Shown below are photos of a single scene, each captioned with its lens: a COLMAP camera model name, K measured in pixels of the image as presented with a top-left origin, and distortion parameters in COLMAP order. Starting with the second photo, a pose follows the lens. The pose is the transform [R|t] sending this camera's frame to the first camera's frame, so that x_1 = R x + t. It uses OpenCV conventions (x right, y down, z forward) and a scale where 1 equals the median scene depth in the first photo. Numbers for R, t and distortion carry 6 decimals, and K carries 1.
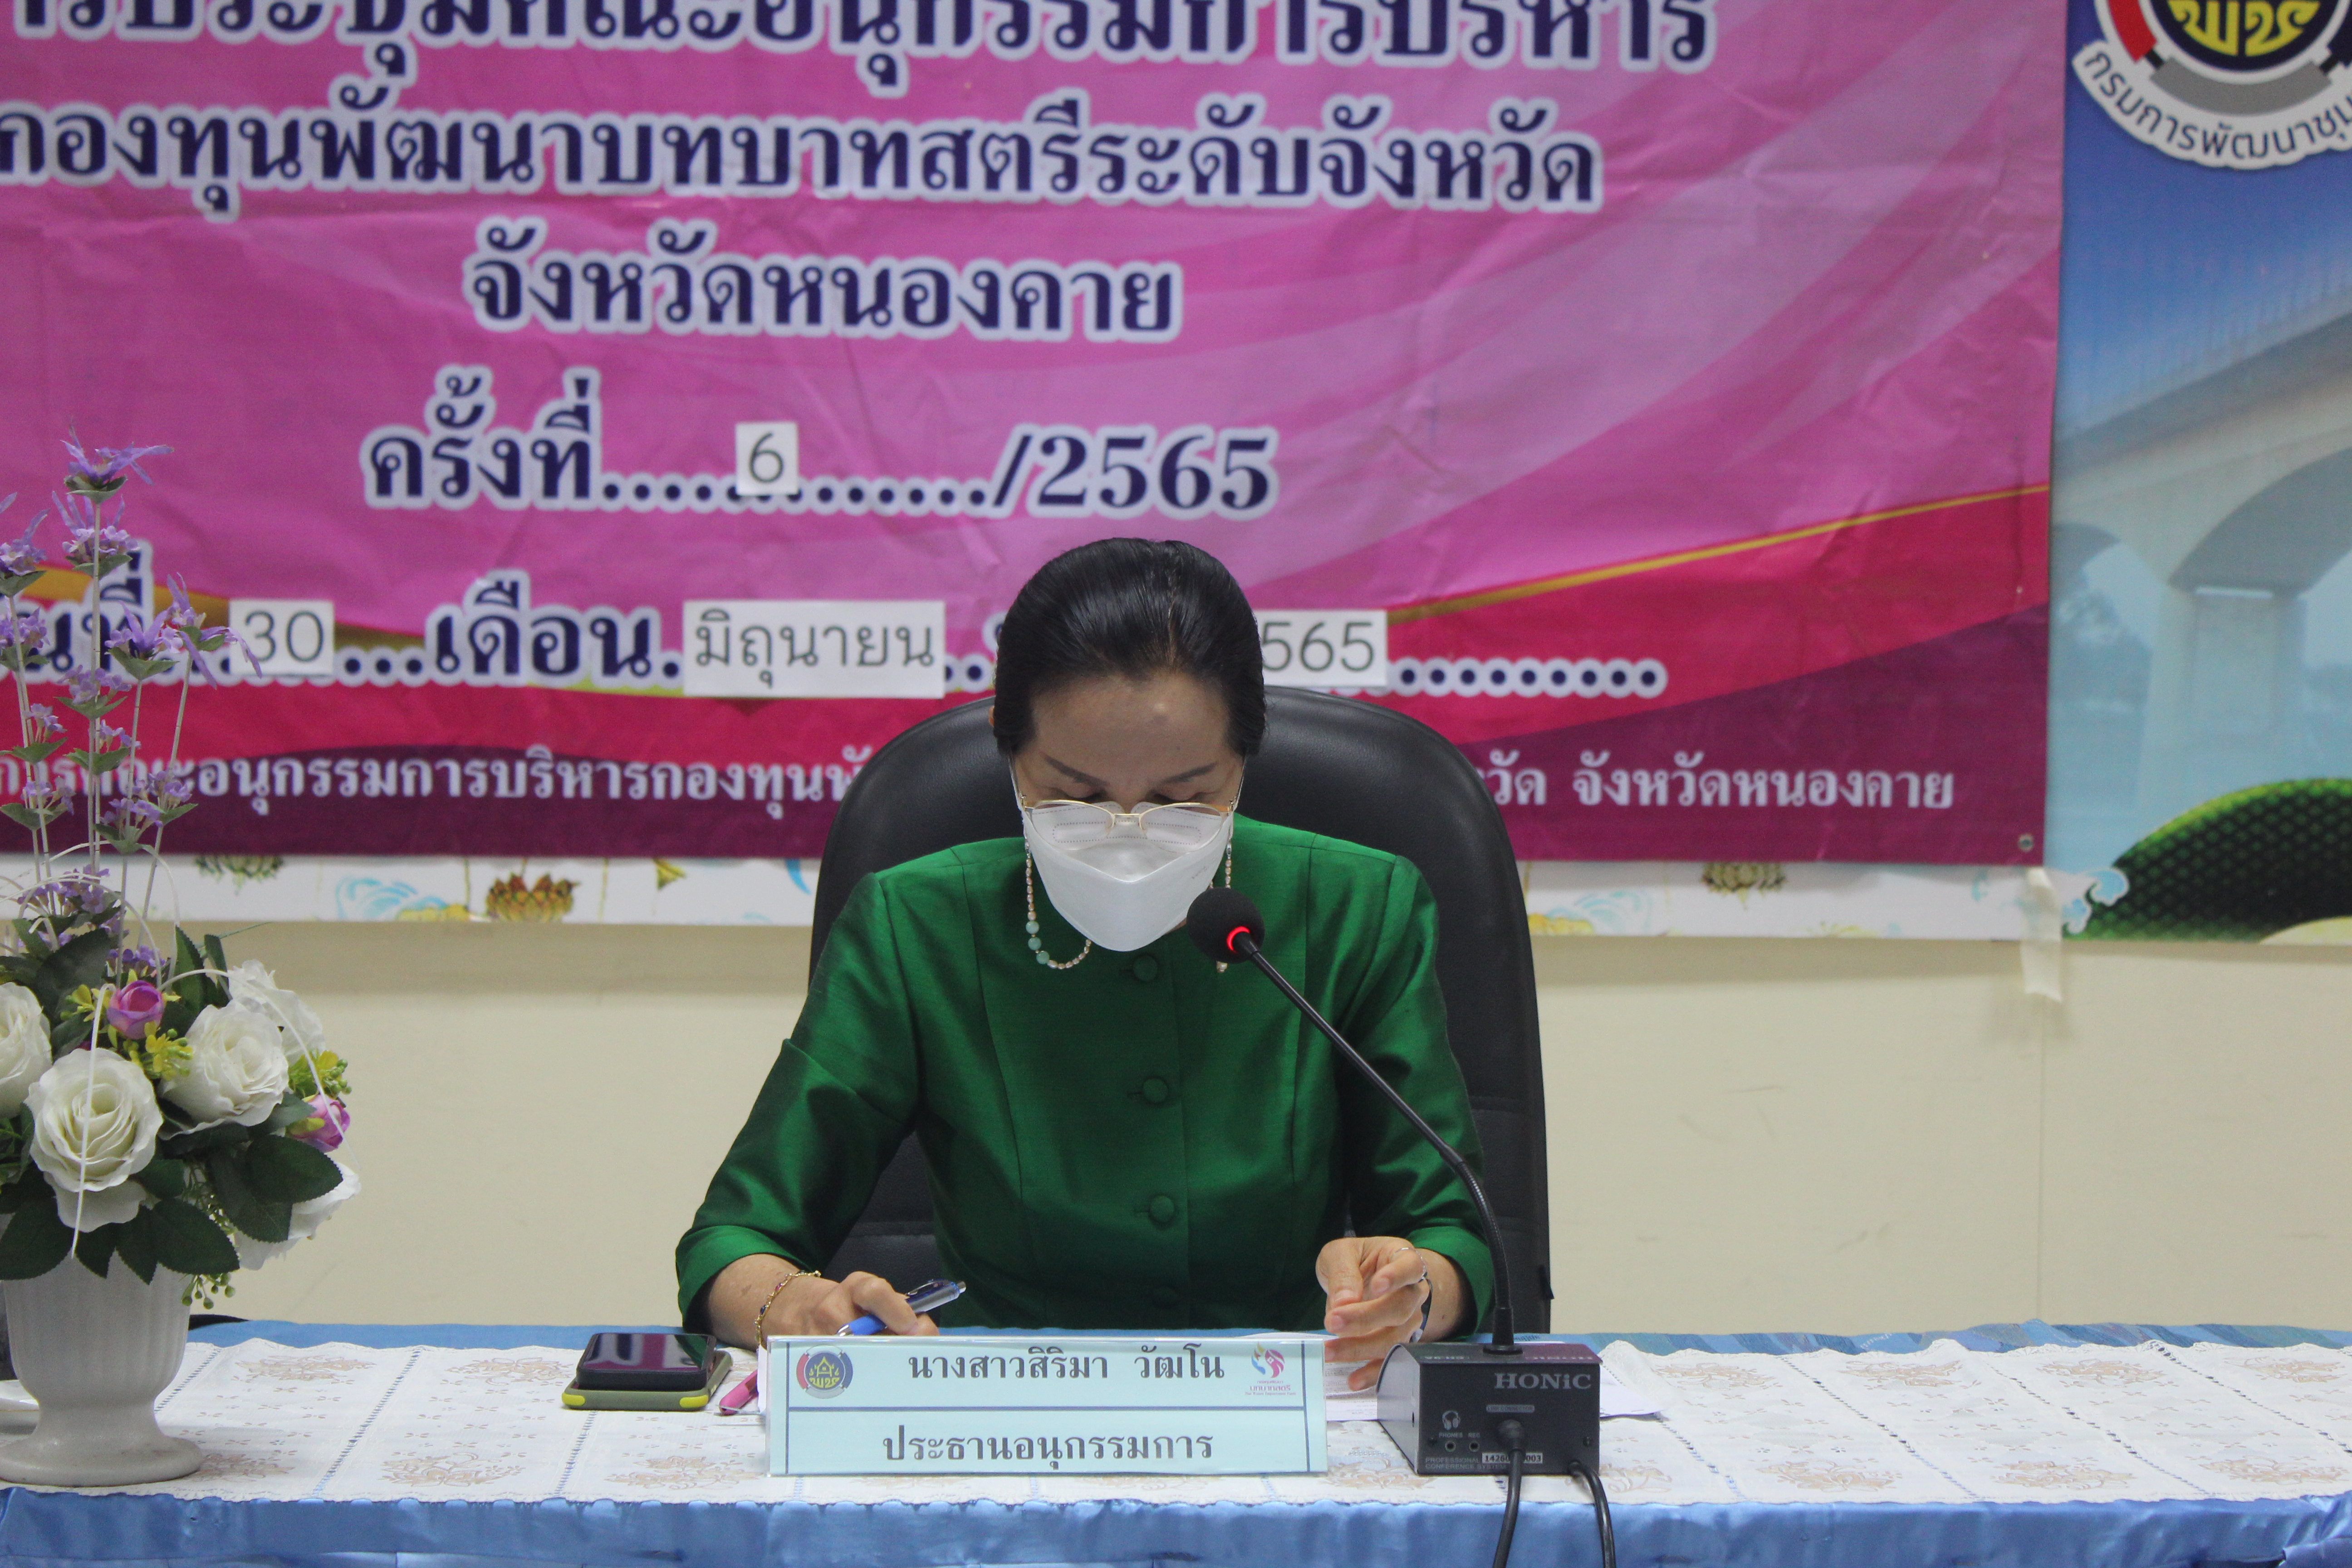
lens RADIAL K [[5001.7, 0, 1163.7], [0, 5001.7, 761.3], [0, 0, 1]] dist [0.037288, 0.267769]
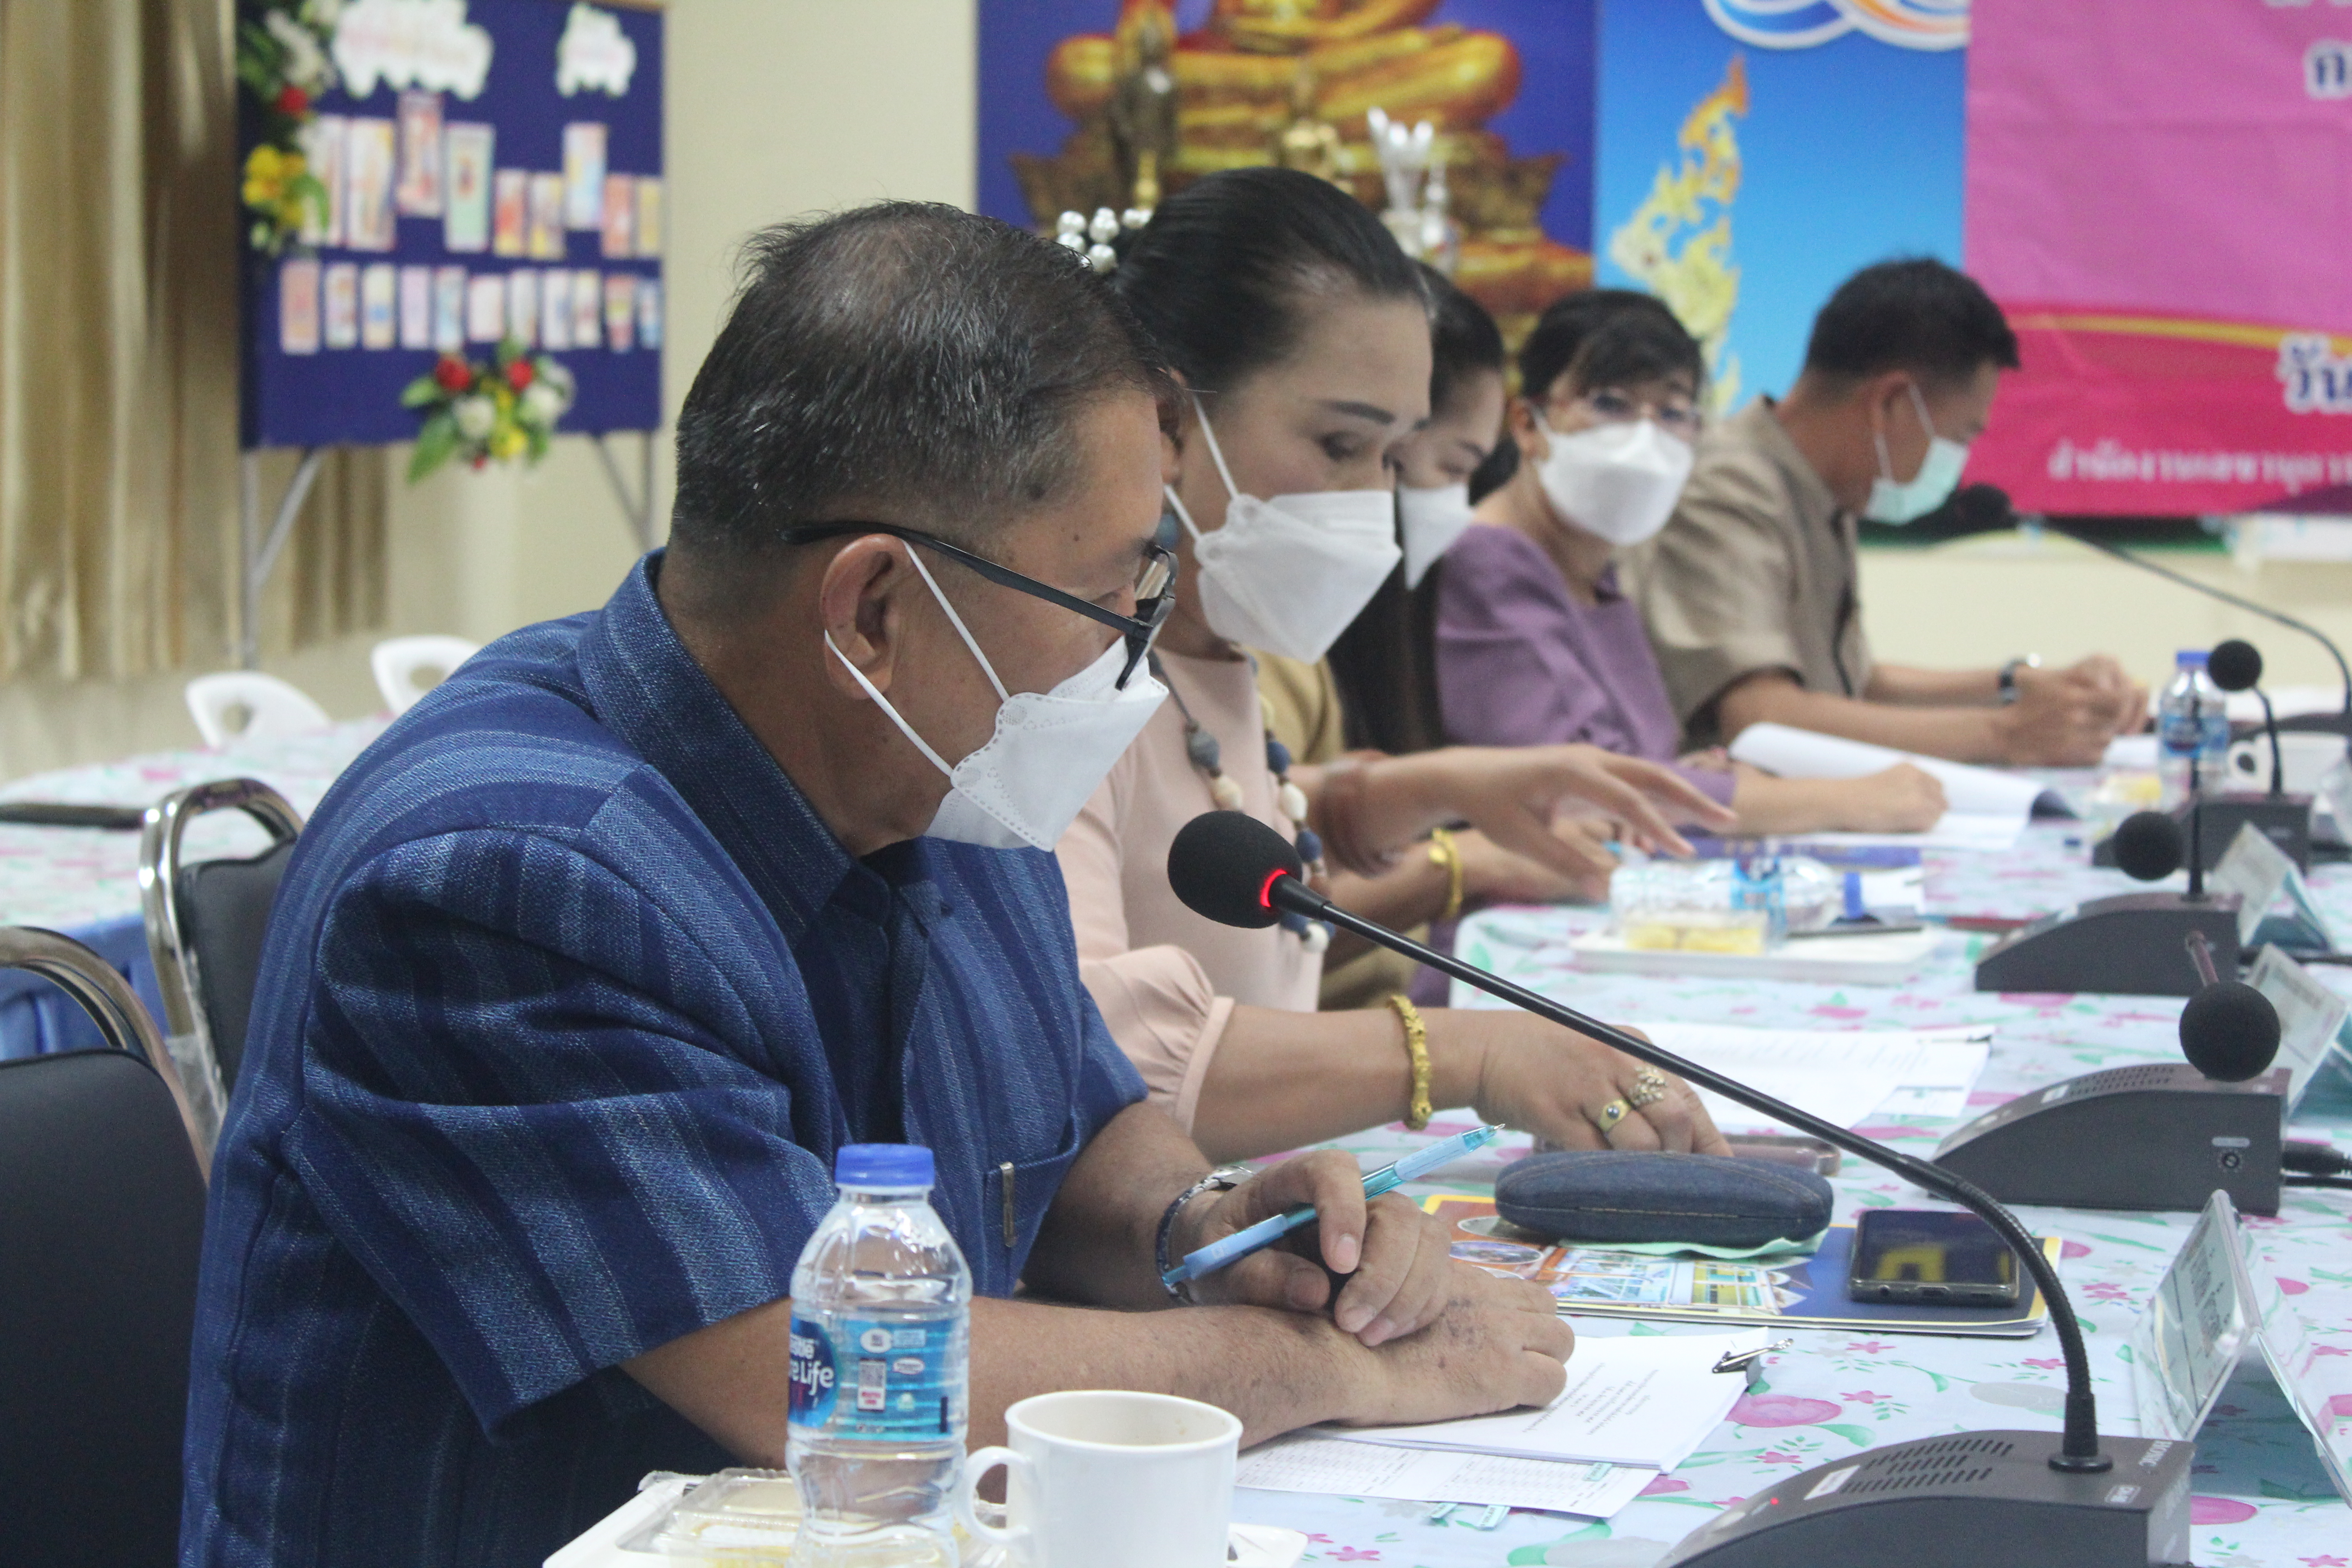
lens RADIAL K [[4944.4, 0, 1176.0], [0, 4944.4, 784.0], [0, 0, 1]] dist [0.028785, 0.282259]
pose [[0.946557, 0.022131, -0.321776, -0.062276], [-0.007815, 0.998924, 0.045715, 0.033675], [0.322442, -0.040758, 0.945712, -0.609098]]
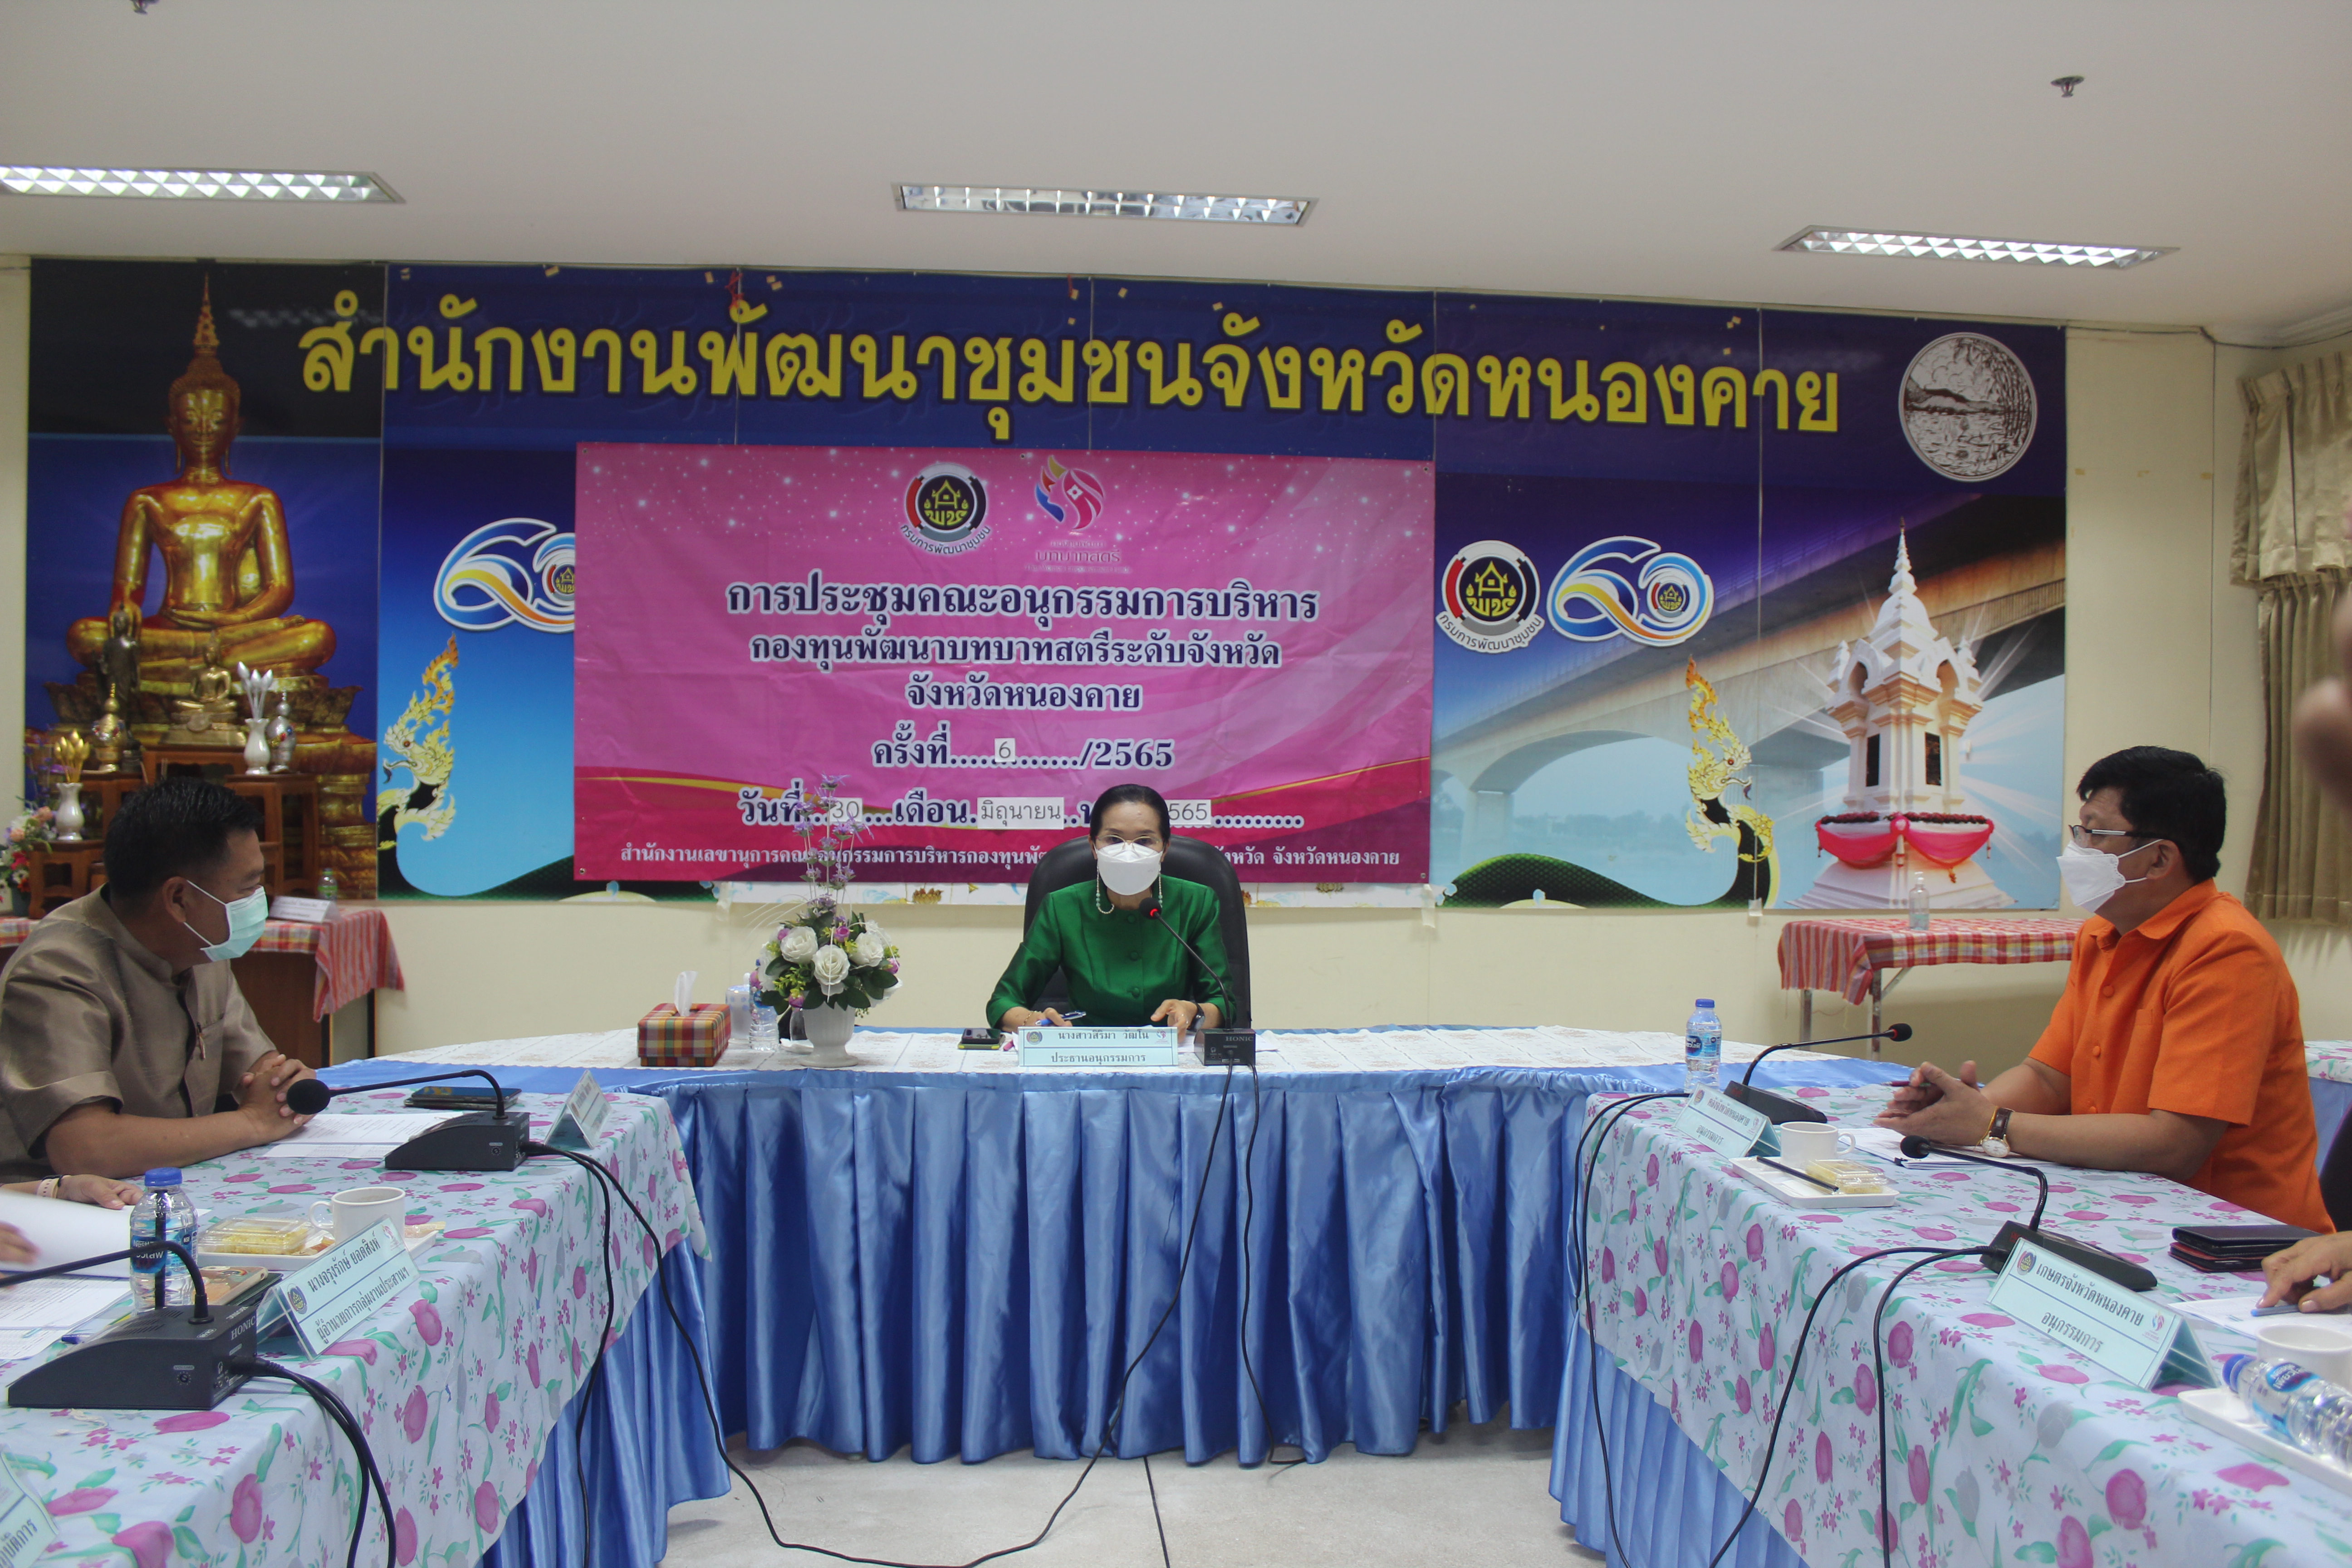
lens RADIAL K [[1943.4, 0, 1178.8], [0, 1943.4, 777.9], [0, 0, 1]] dist [-0.166332, 0.148667]
pose [[0.999840, -0.003232, 0.017595, 0.004734], [0.003752, 0.999556, -0.029548, -0.008902], [-0.017492, 0.029609, 0.999408, -0.170377]]
